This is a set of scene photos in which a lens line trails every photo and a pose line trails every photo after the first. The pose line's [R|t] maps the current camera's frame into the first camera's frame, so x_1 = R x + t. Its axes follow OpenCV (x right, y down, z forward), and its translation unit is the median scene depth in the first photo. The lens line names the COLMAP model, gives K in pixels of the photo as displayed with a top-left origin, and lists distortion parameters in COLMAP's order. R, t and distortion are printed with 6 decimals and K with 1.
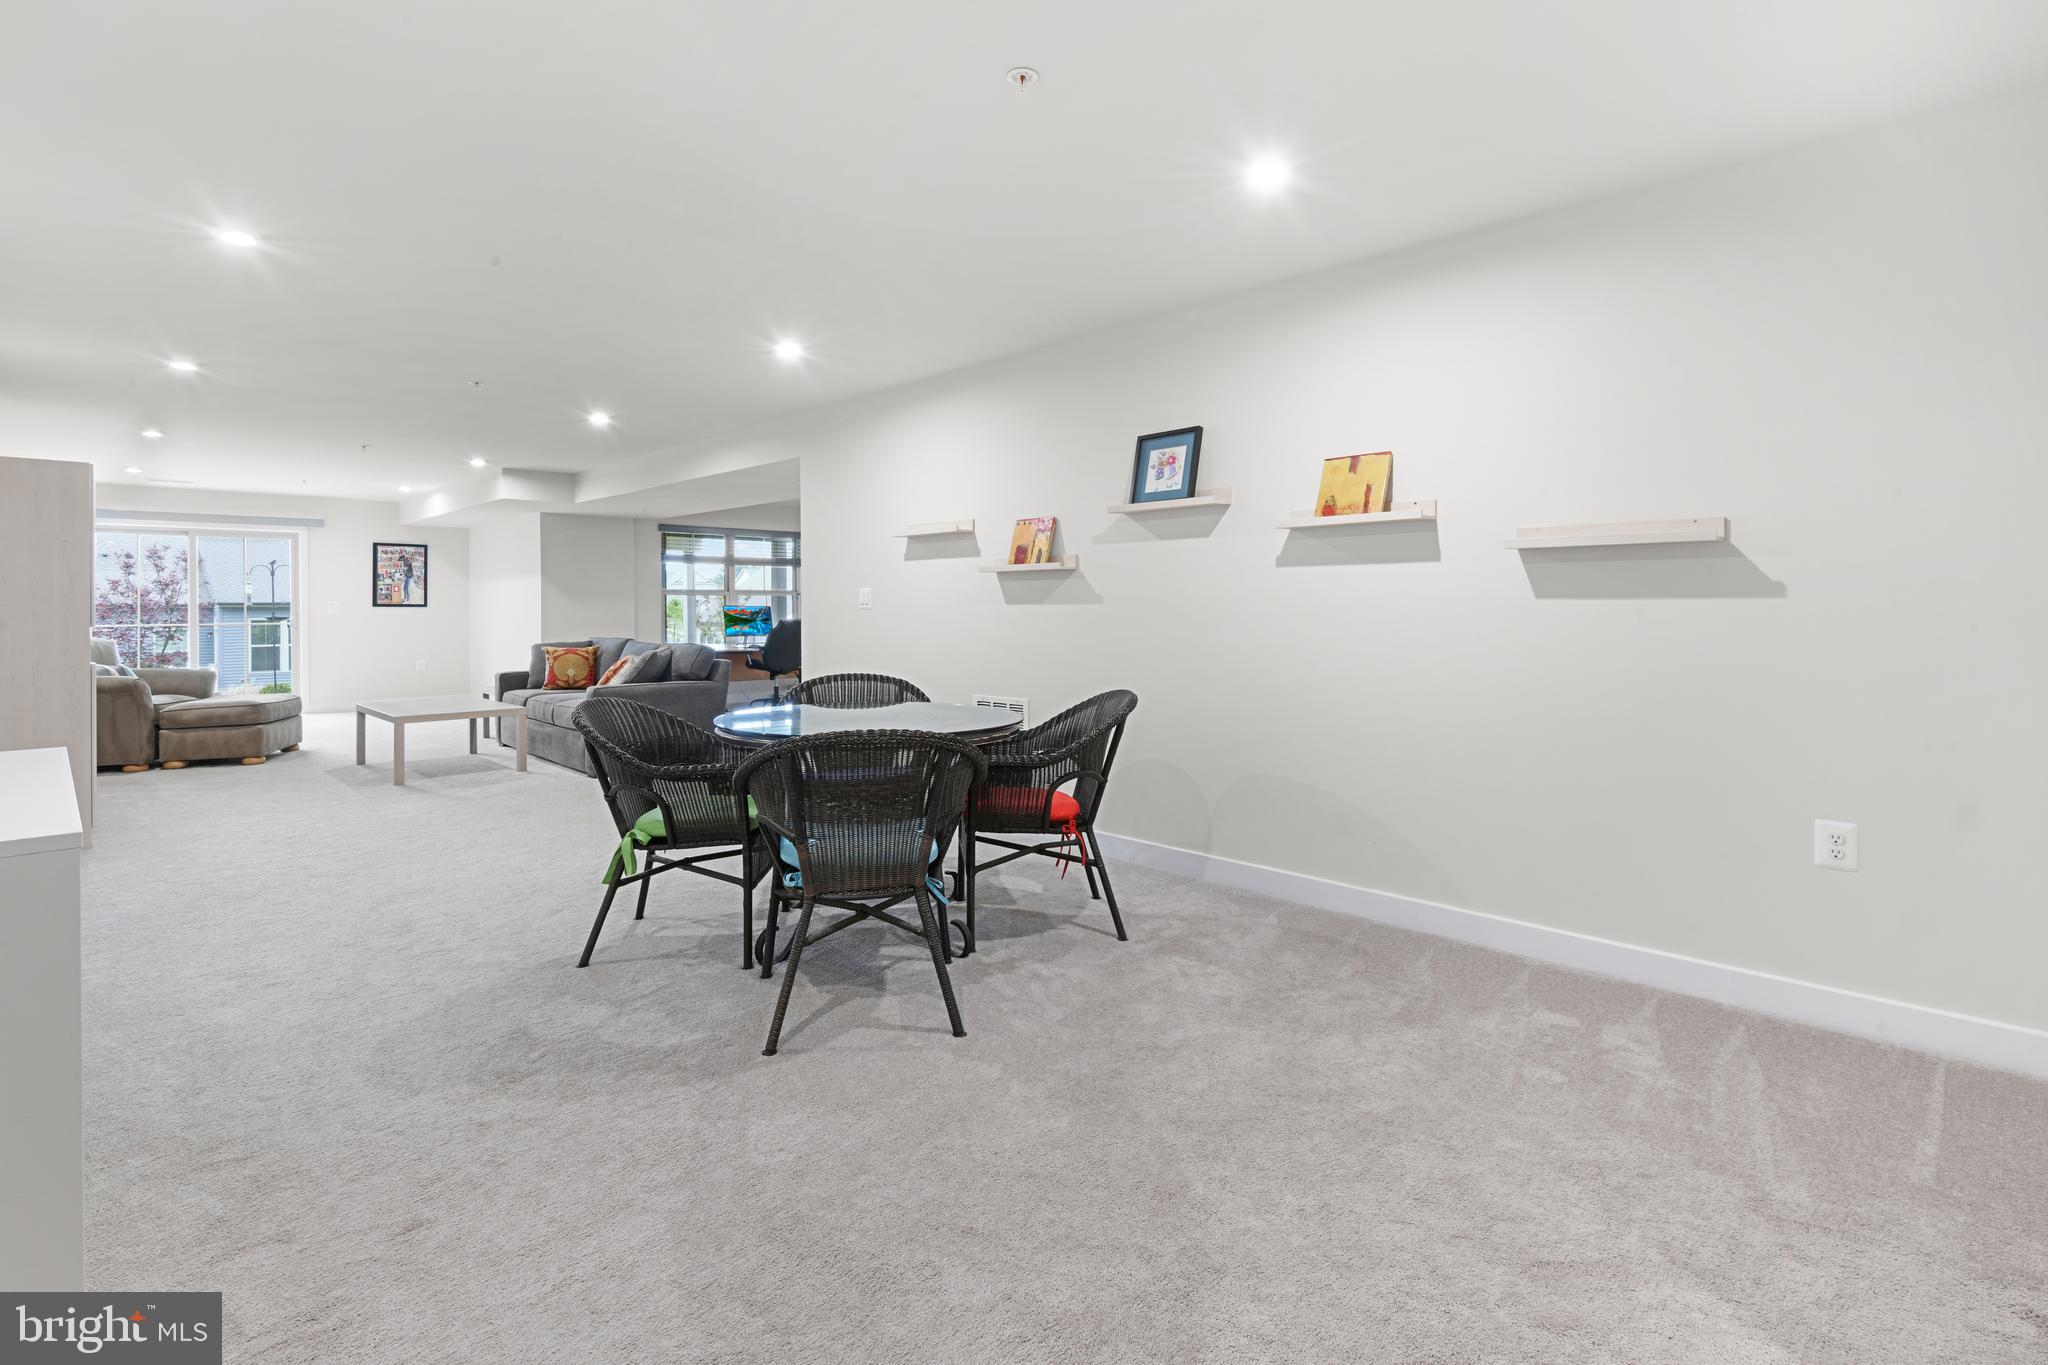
lens RADIAL K [[951.8, 0, 982.8], [0, 951.8, 609.5], [0, 0, 1]] dist [0.012563, -0.001491]
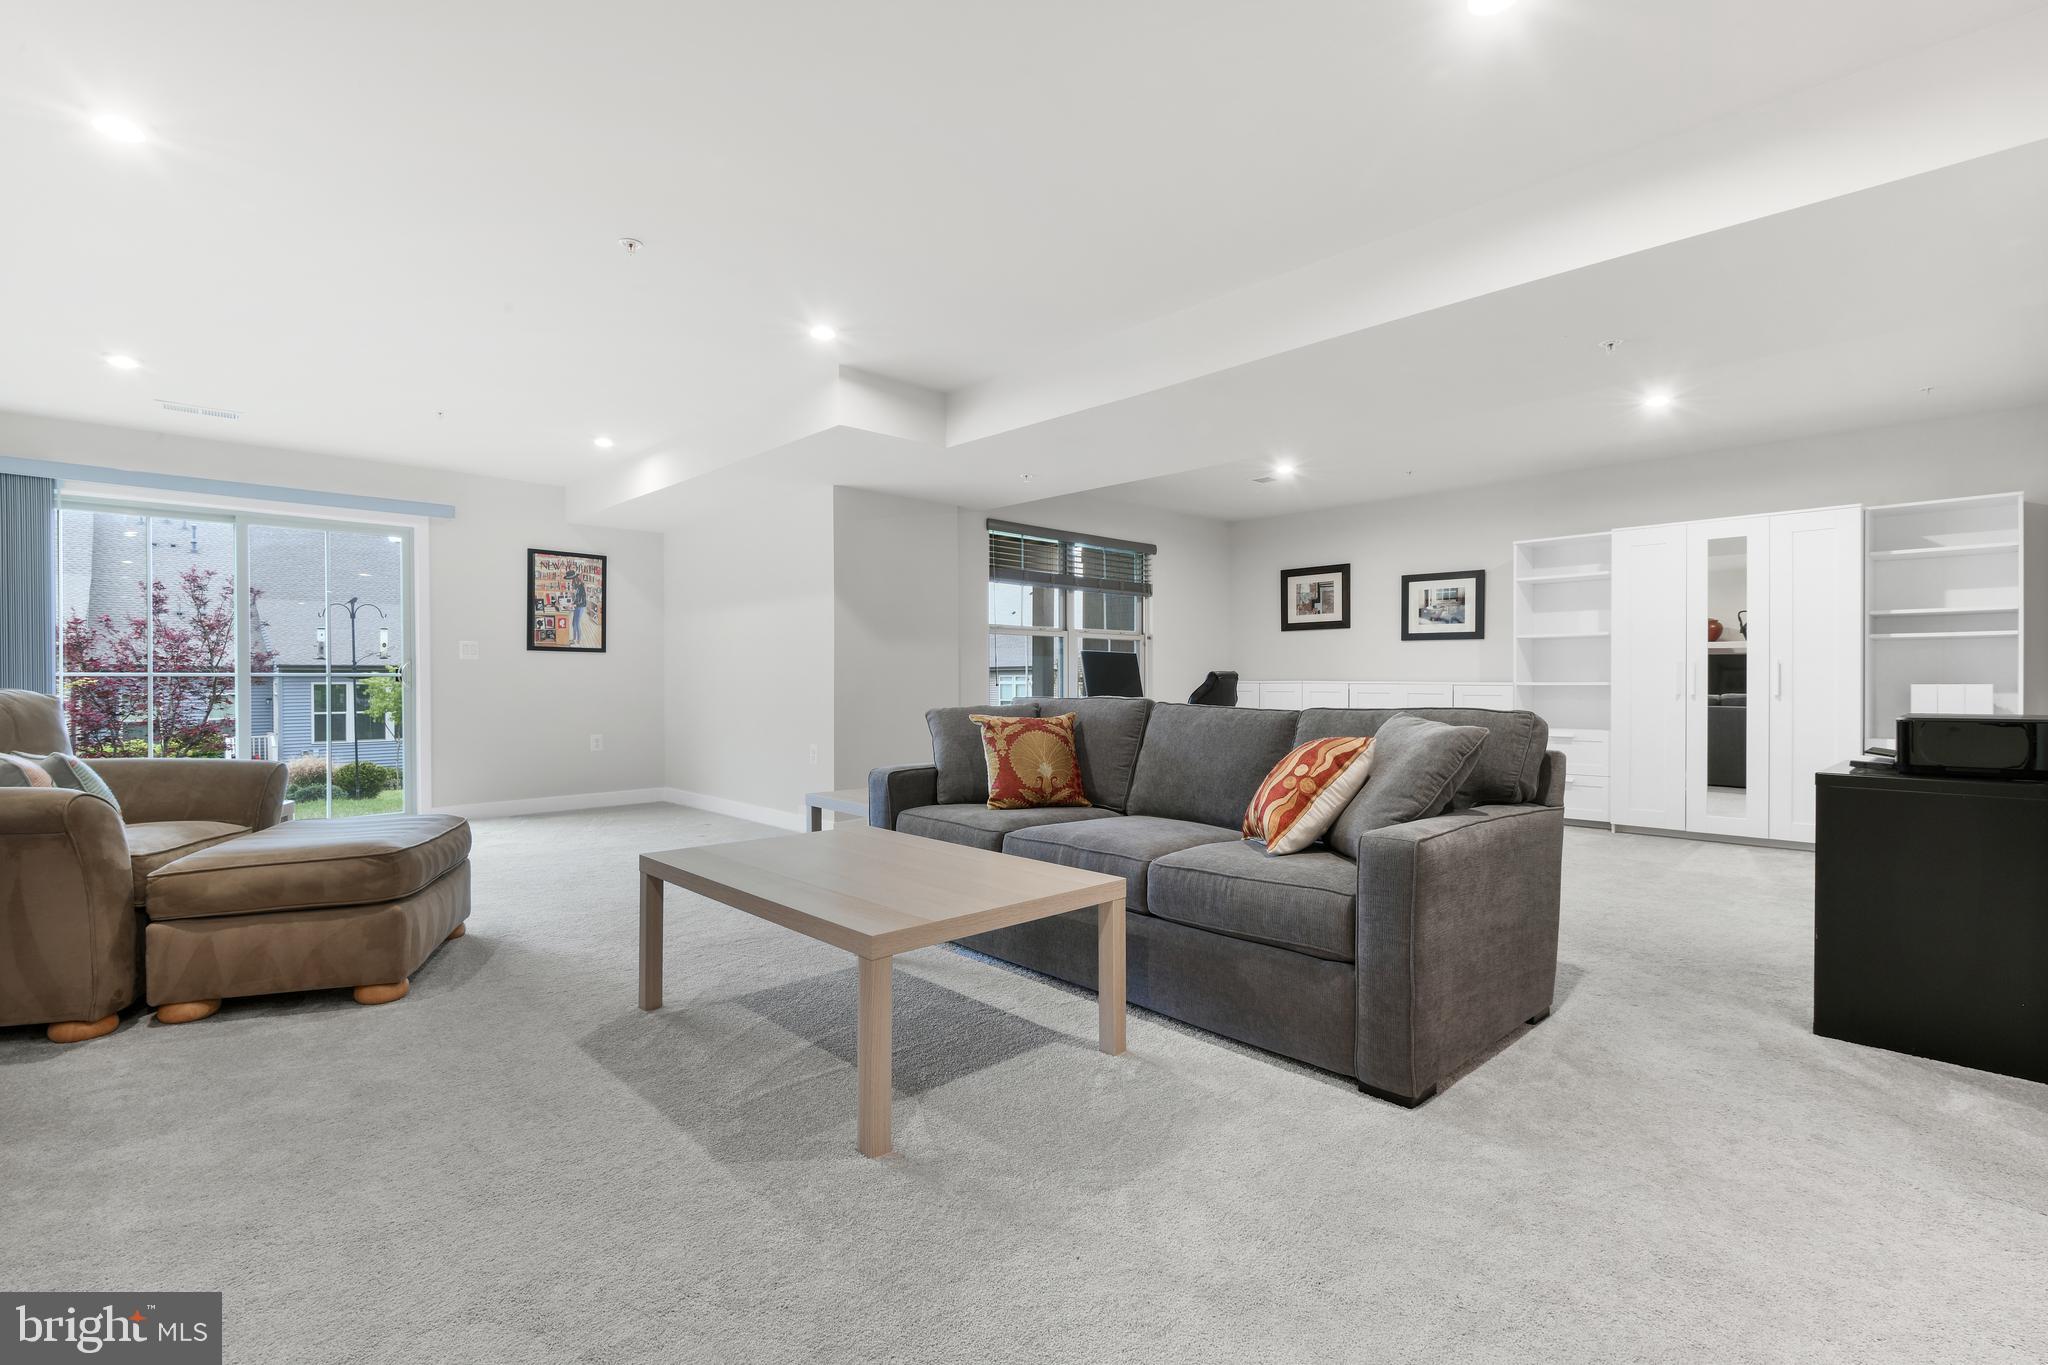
lens RADIAL K [[951.8, 0, 1029.5], [0, 951.8, 683.7], [0, 0, 1]] dist [0.012563, -0.001491]
pose [[0.999962, 0.003860, -0.007809, -0.311371], [-0.003822, 0.999981, 0.004789, 0.015390], [0.007828, -0.004759, 0.999958, 0.384402]]
